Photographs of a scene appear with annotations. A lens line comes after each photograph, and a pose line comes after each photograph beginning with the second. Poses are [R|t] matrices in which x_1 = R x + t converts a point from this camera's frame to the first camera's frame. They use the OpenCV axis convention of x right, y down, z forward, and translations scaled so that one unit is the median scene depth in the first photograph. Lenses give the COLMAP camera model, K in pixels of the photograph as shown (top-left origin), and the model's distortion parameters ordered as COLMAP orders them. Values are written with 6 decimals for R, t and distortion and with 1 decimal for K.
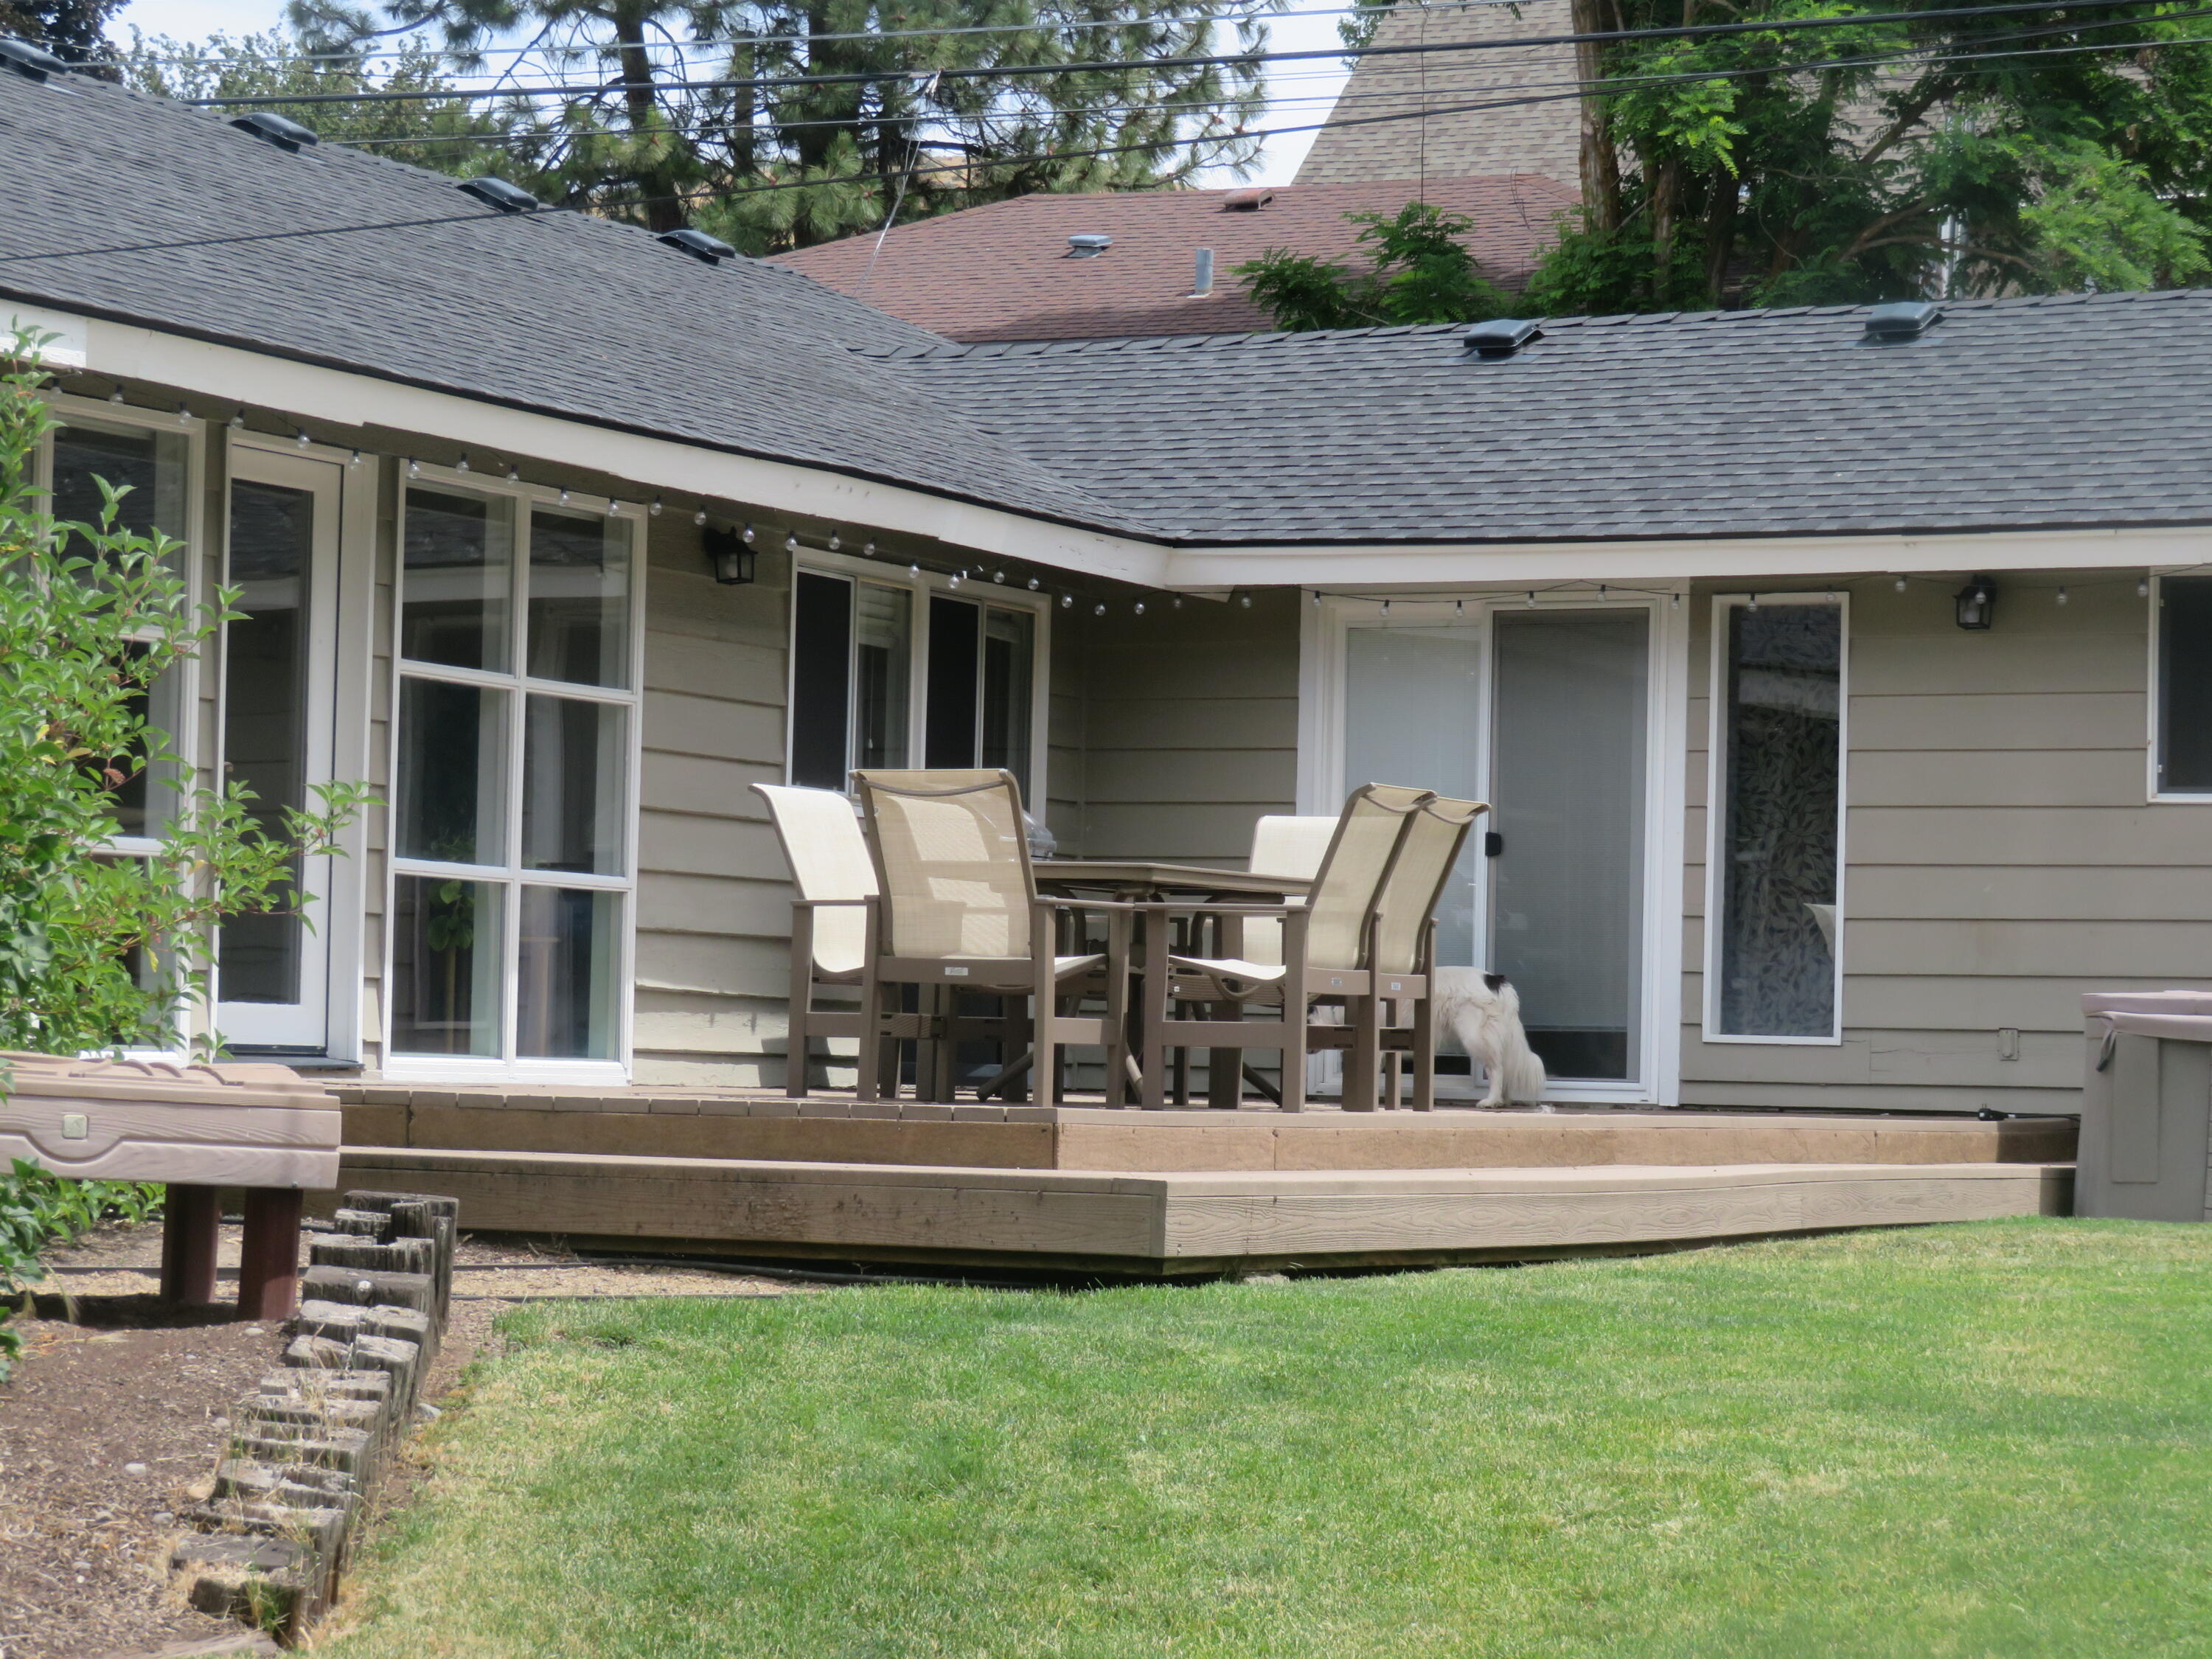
lens RADIAL K [[5648.7, 0, 1105.7], [0, 5648.7, 829.5], [0, 0, 1]] dist [-0.078701, 0.000000]
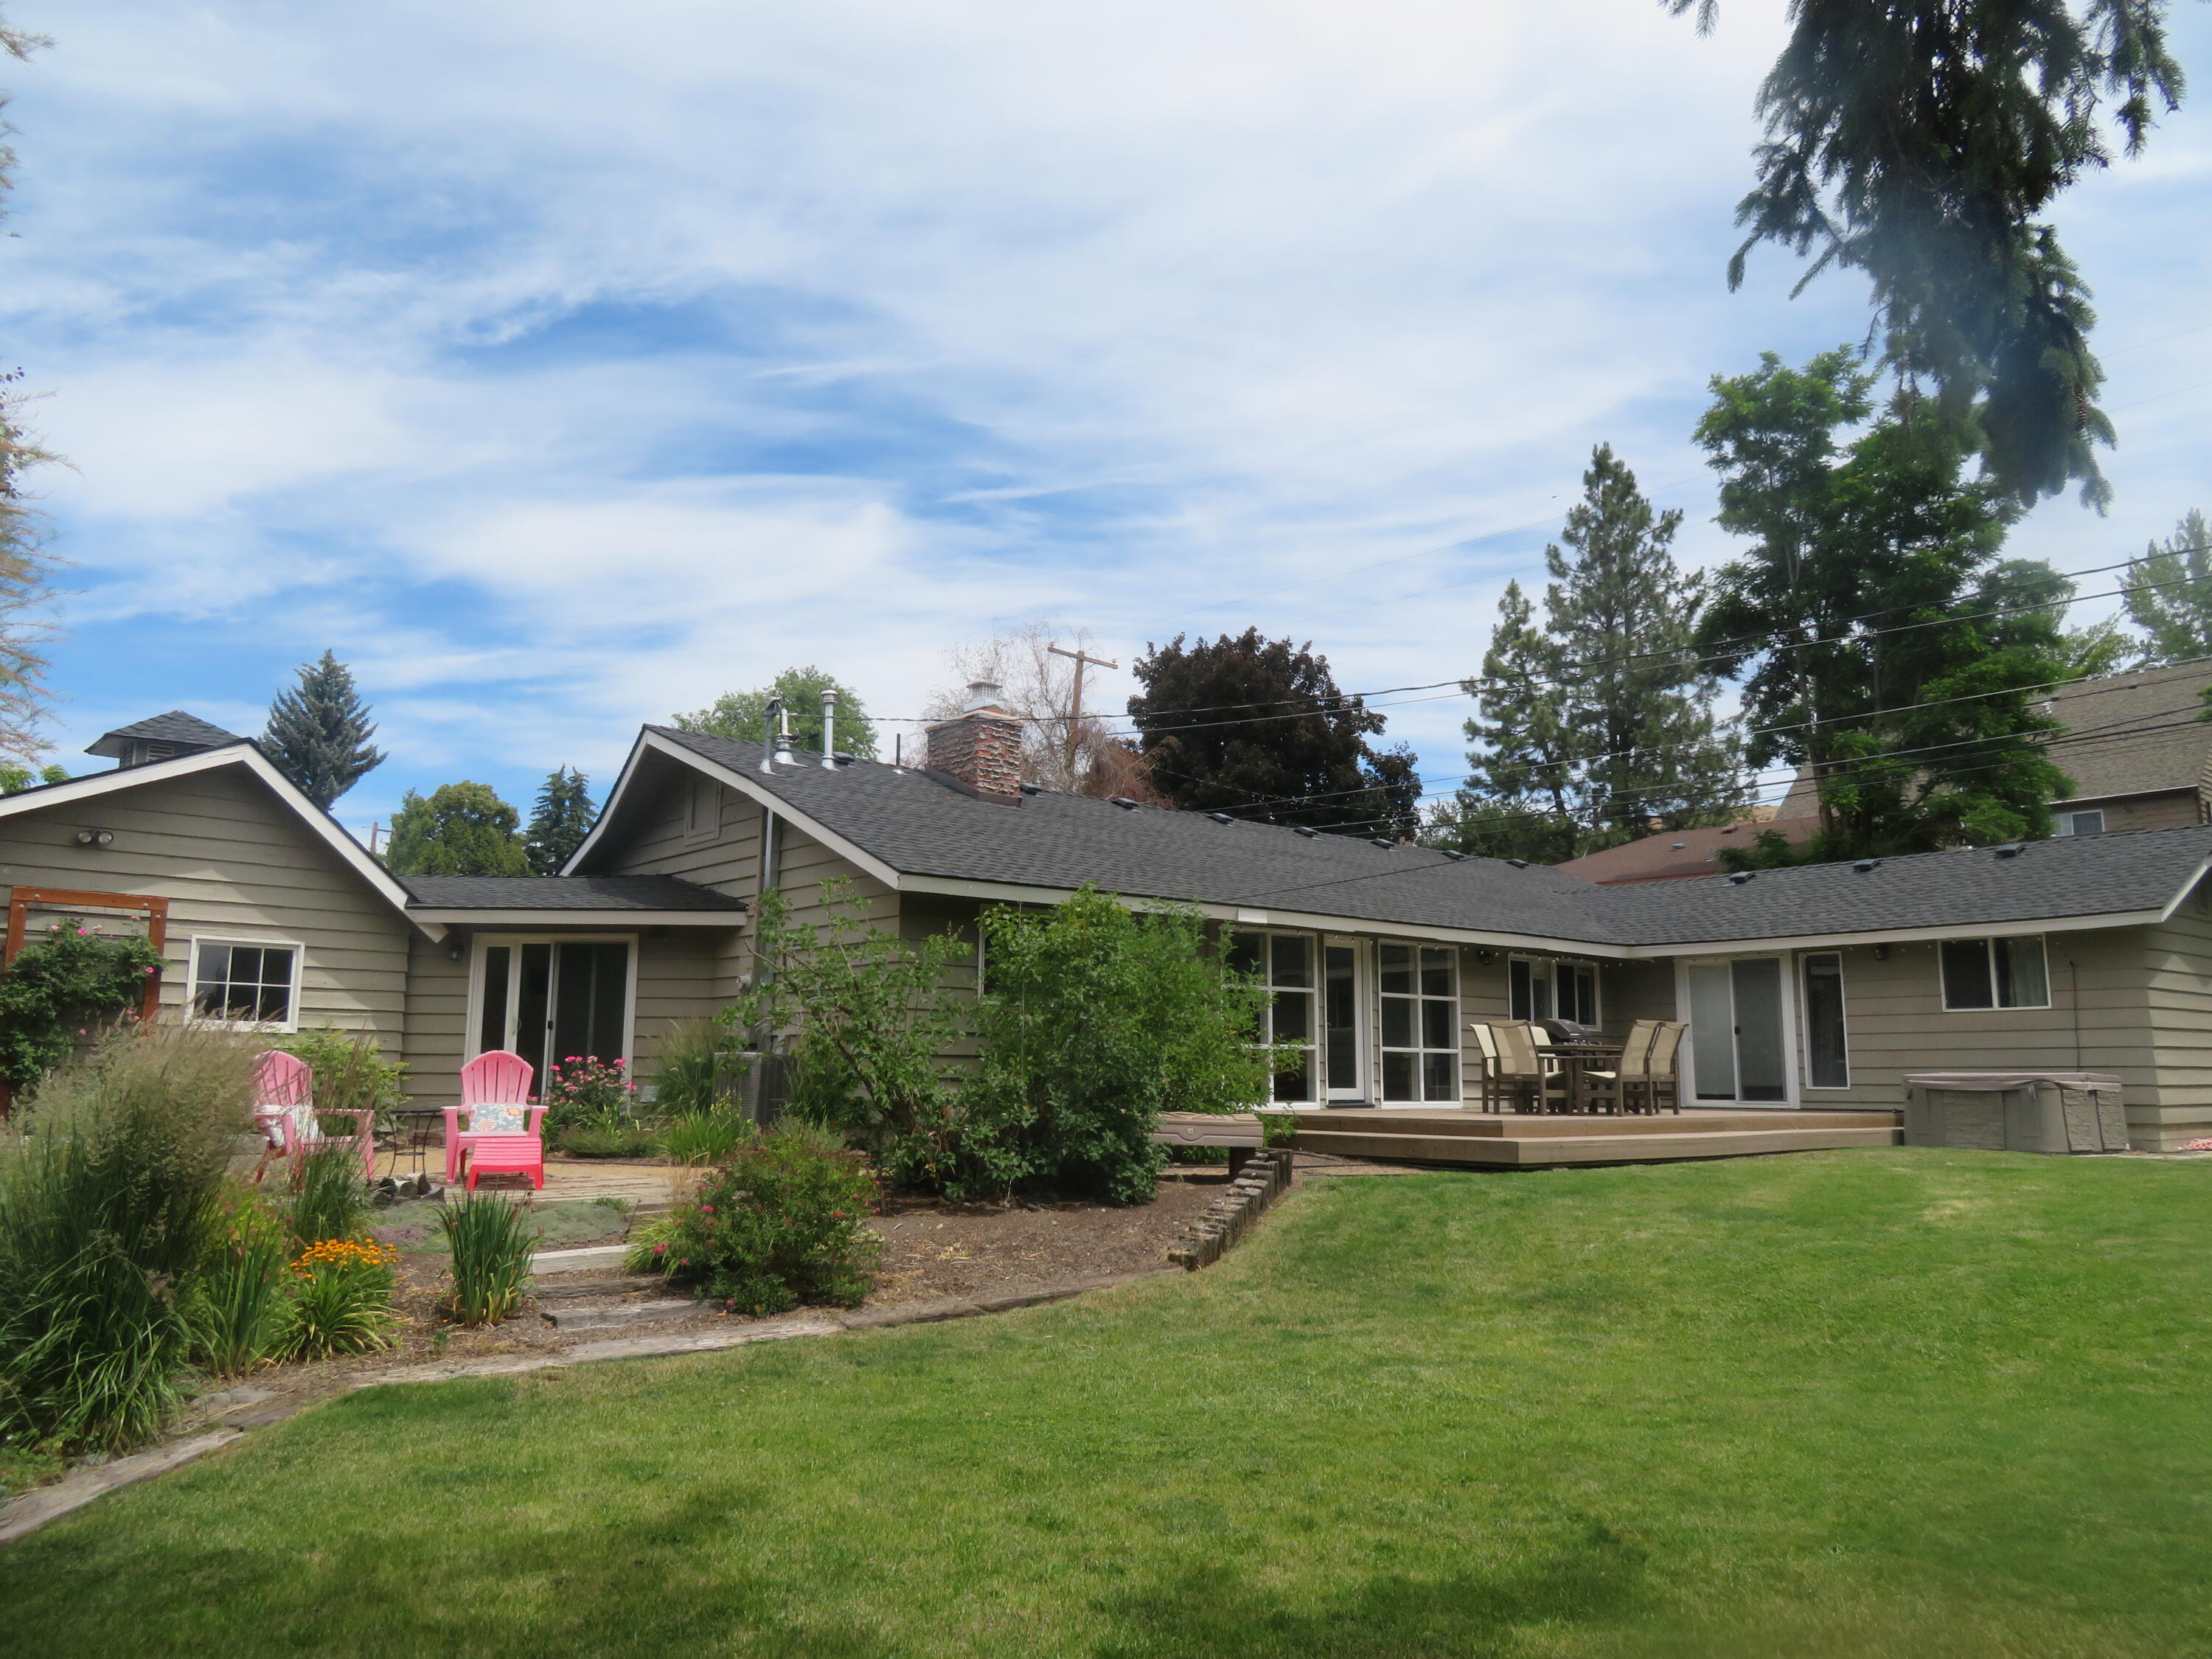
lens RADIAL K [[1589.6, 0, 1097.0], [0, 1589.6, 829.0], [0, 0, 1]] dist [-0.002337, 0.002501]
pose [[0.918120, -0.080134, -0.388117, 0.102529], [0.032692, 0.991320, -0.127341, -0.008753], [0.394953, 0.104226, 0.912770, -0.027512]]
